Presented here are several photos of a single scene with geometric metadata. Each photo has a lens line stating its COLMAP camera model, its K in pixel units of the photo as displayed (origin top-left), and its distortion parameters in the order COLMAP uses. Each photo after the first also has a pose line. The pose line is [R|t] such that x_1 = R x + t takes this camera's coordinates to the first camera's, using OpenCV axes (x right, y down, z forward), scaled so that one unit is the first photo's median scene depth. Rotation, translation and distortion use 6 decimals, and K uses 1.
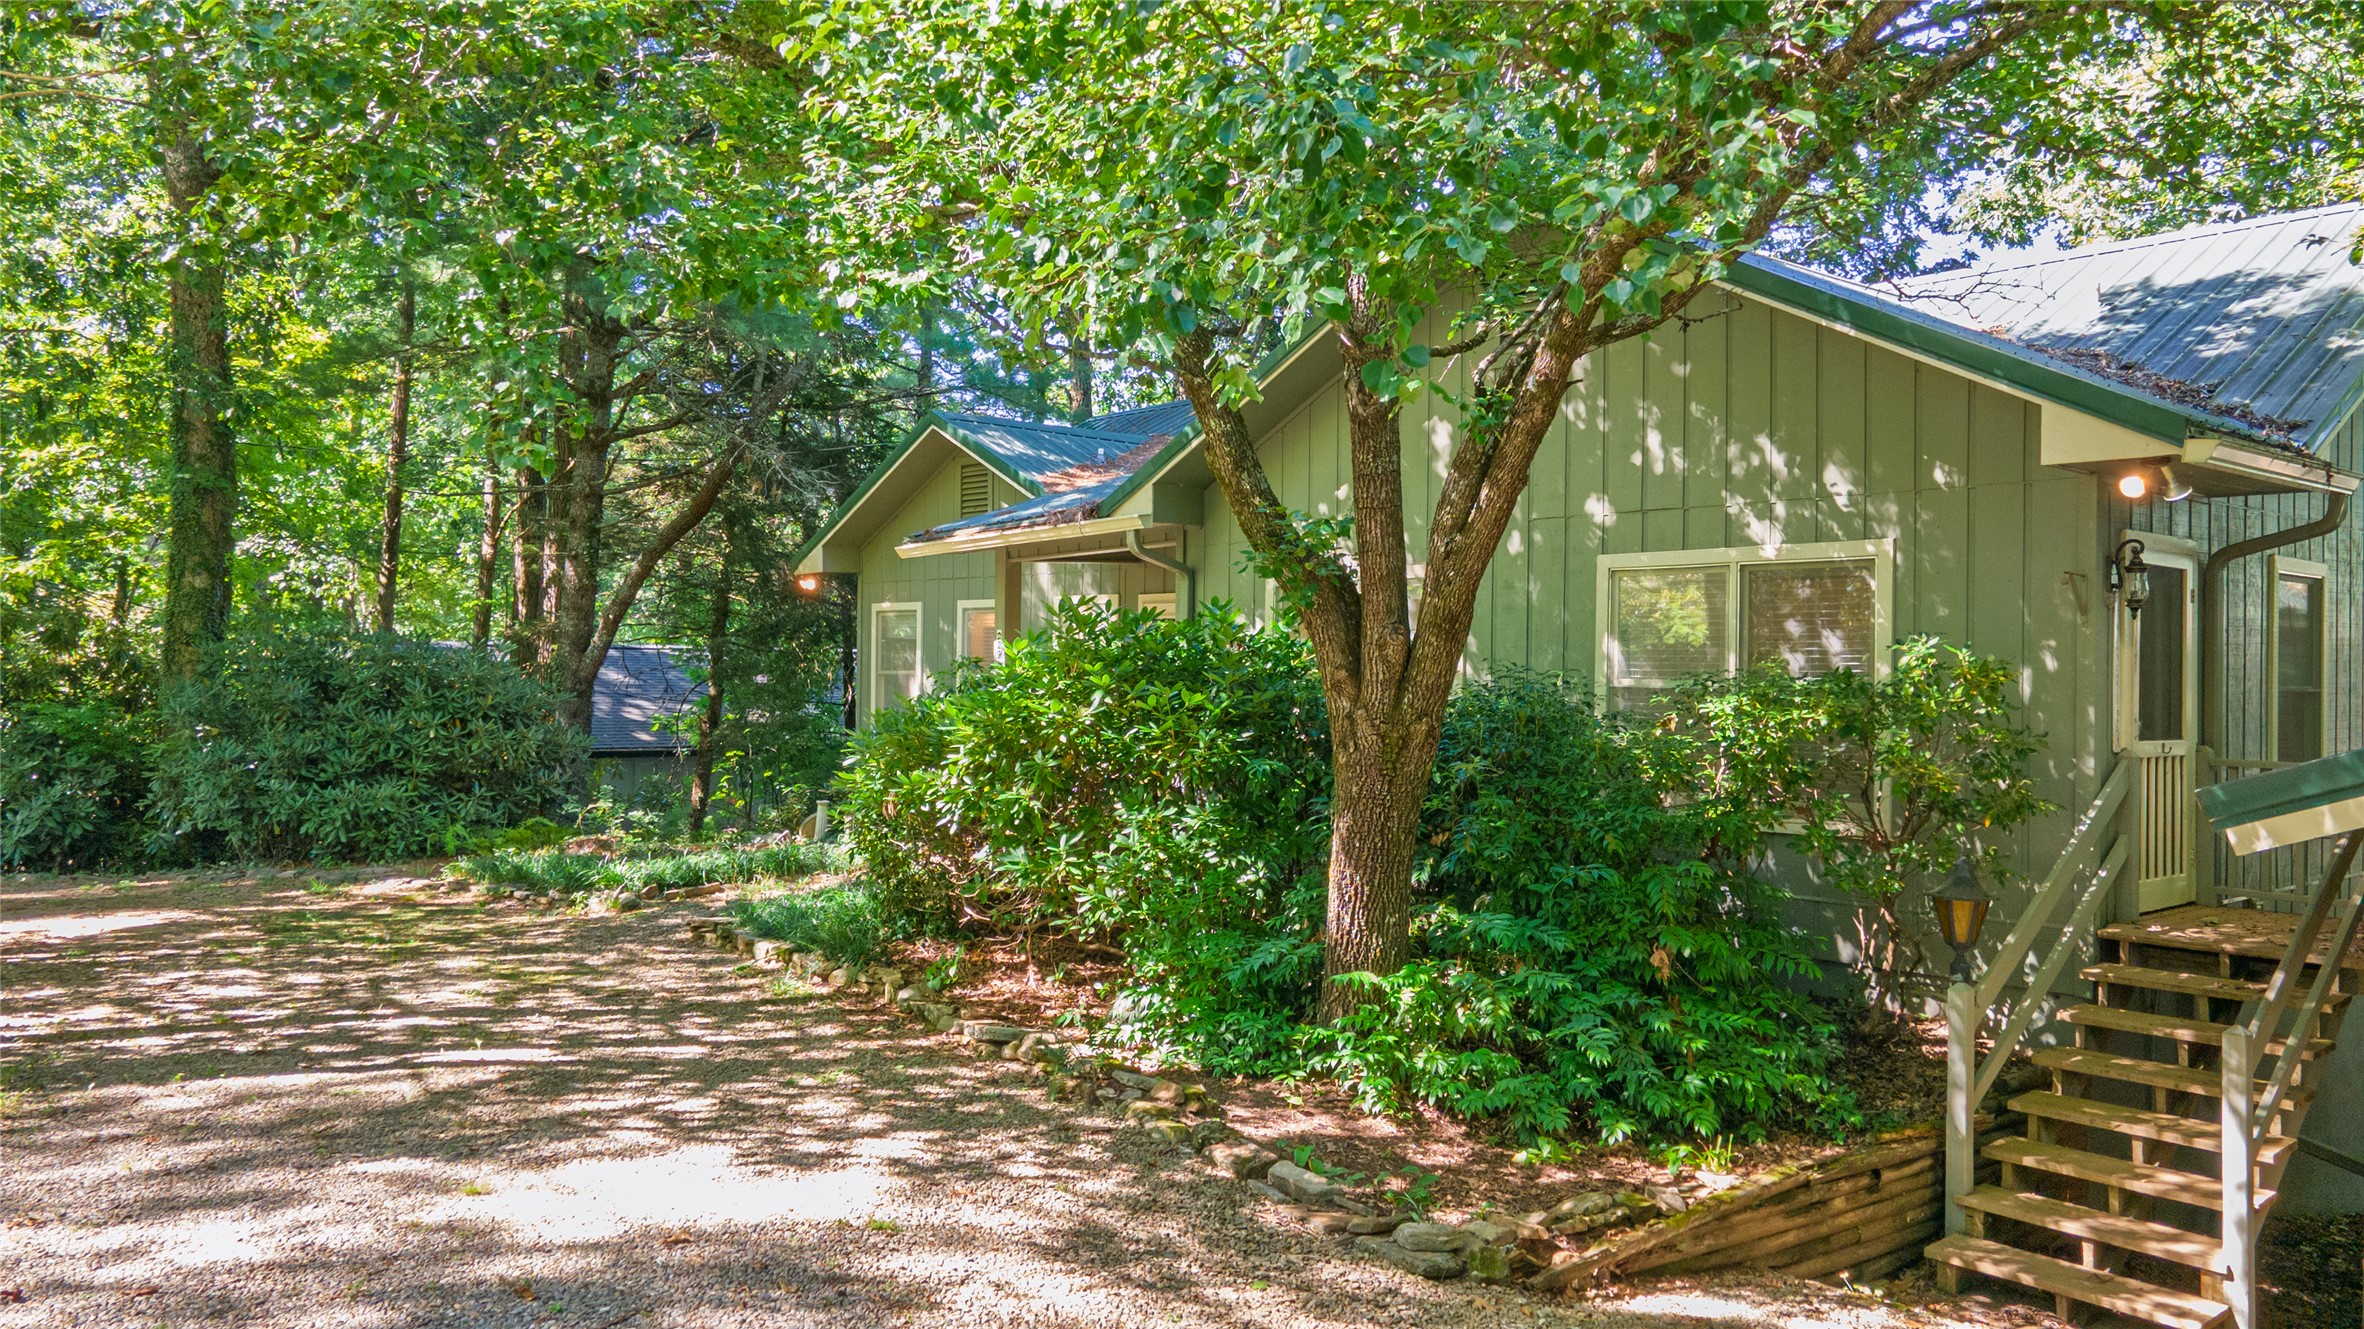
lens RADIAL K [[1736.4, 0, 1182.4], [0, 1736.4, 653.7], [0, 0, 1]] dist [-0.002916, 0.004939]
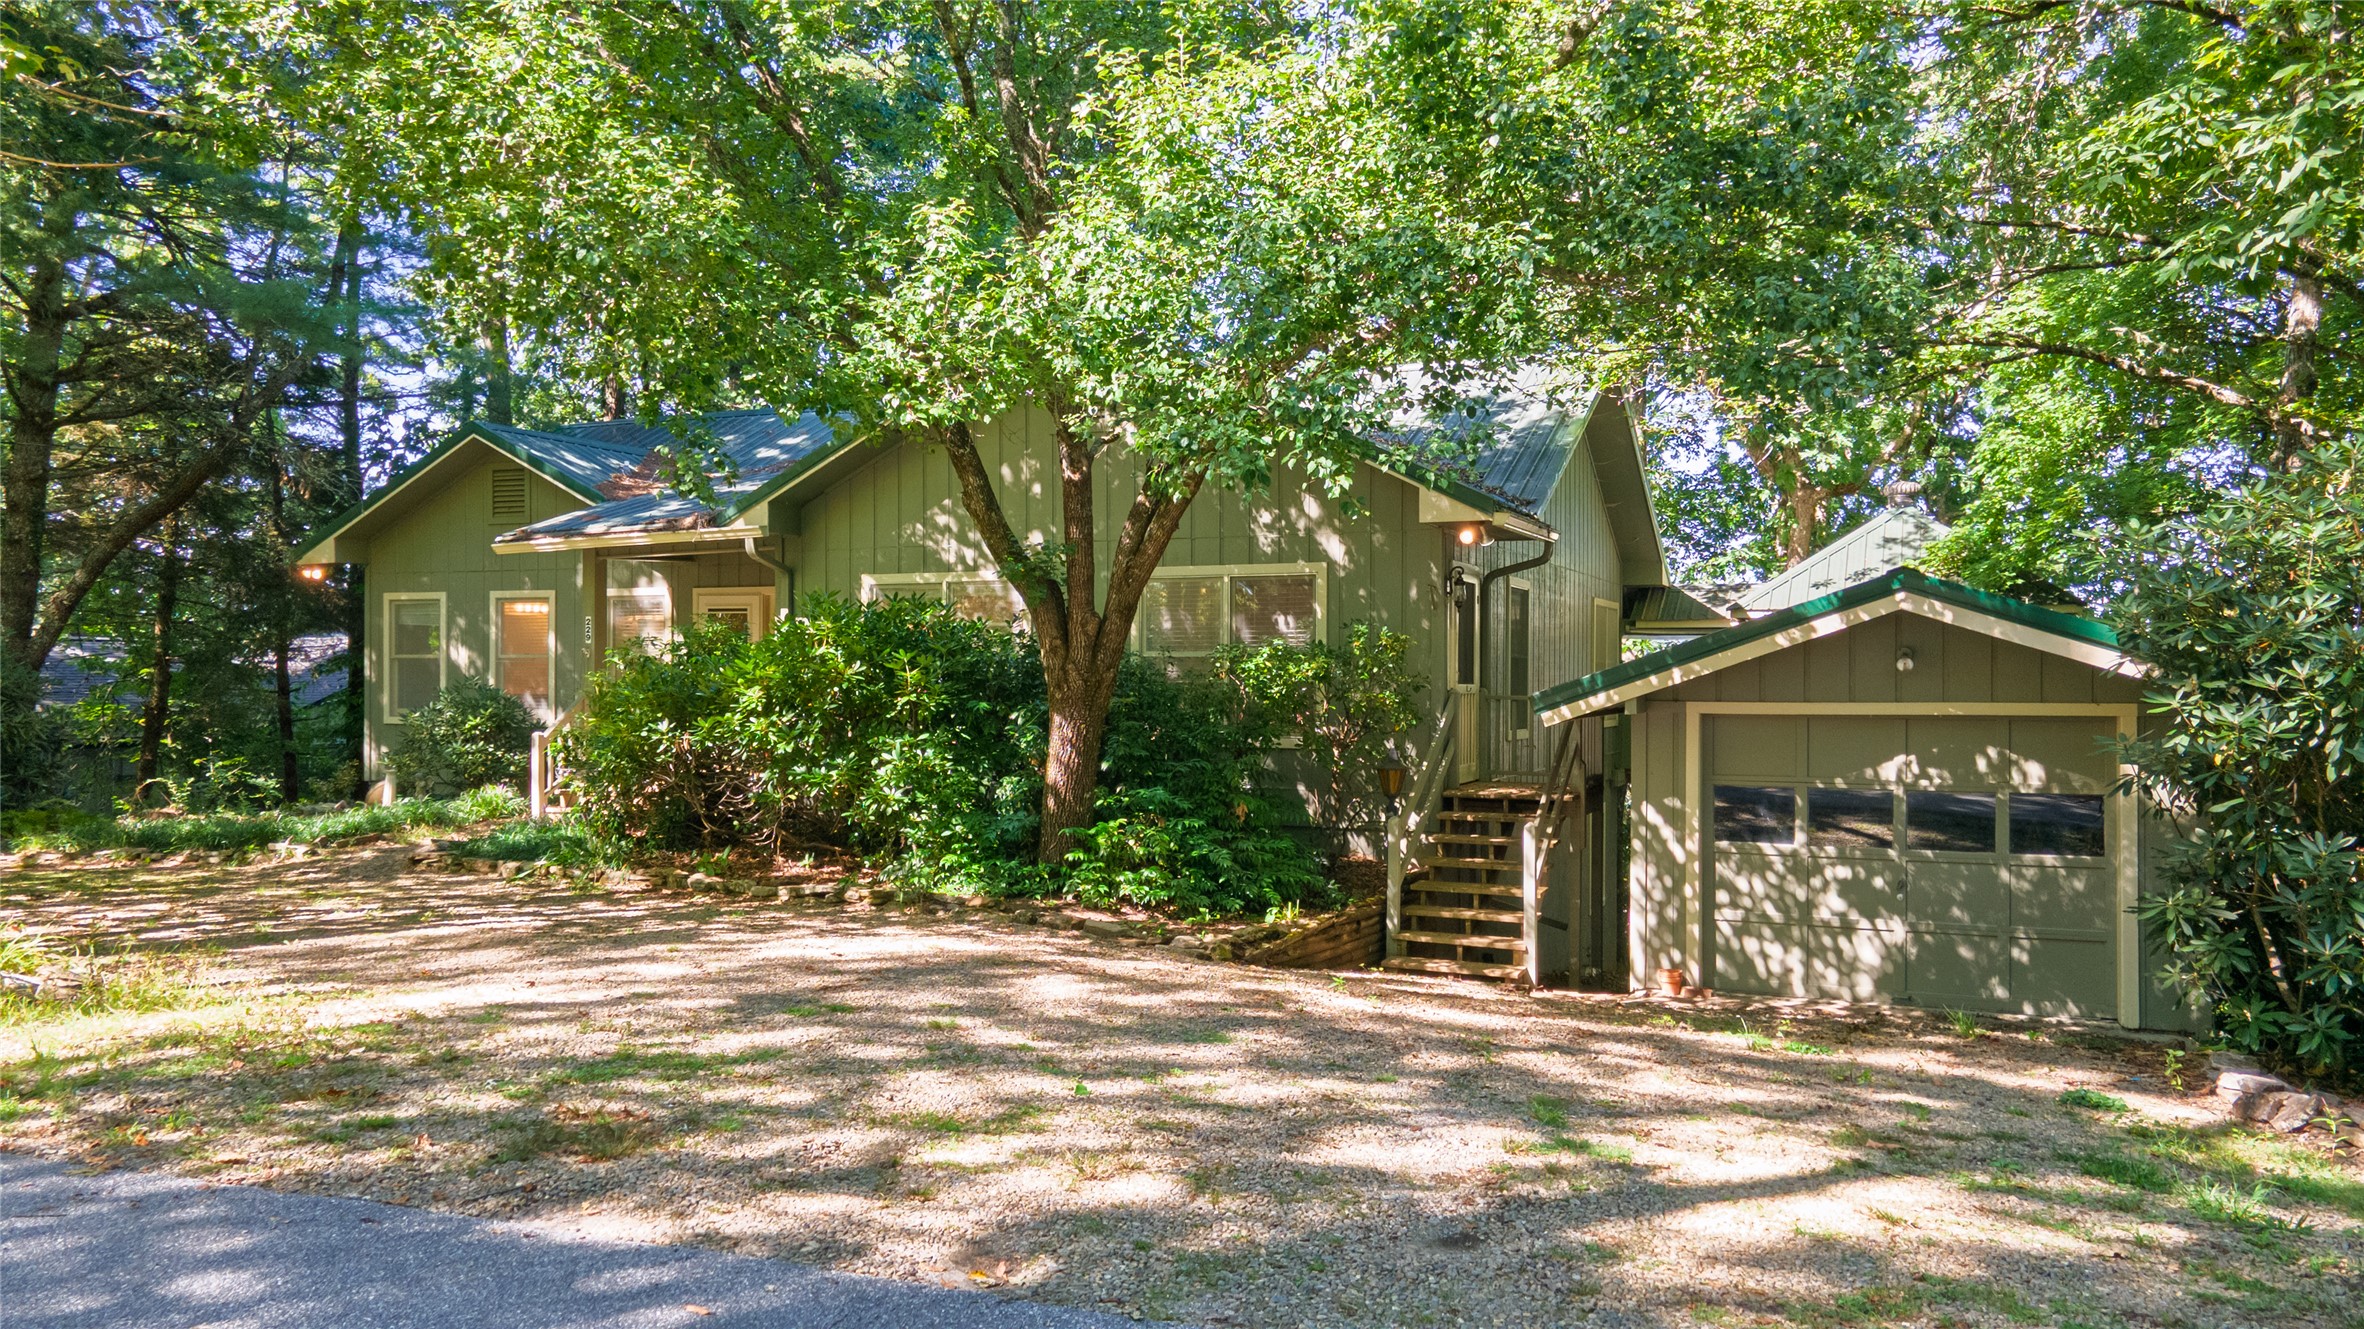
lens RADIAL K [[1736.4, 0, 1180.8], [0, 1736.4, 664.8], [0, 0, 1]] dist [-0.002916, 0.004939]
pose [[0.902982, -0.005261, 0.429647, -0.439957], [0.001564, 0.999959, 0.008958, 0.016171], [-0.429676, -0.007417, 0.902953, -0.437925]]
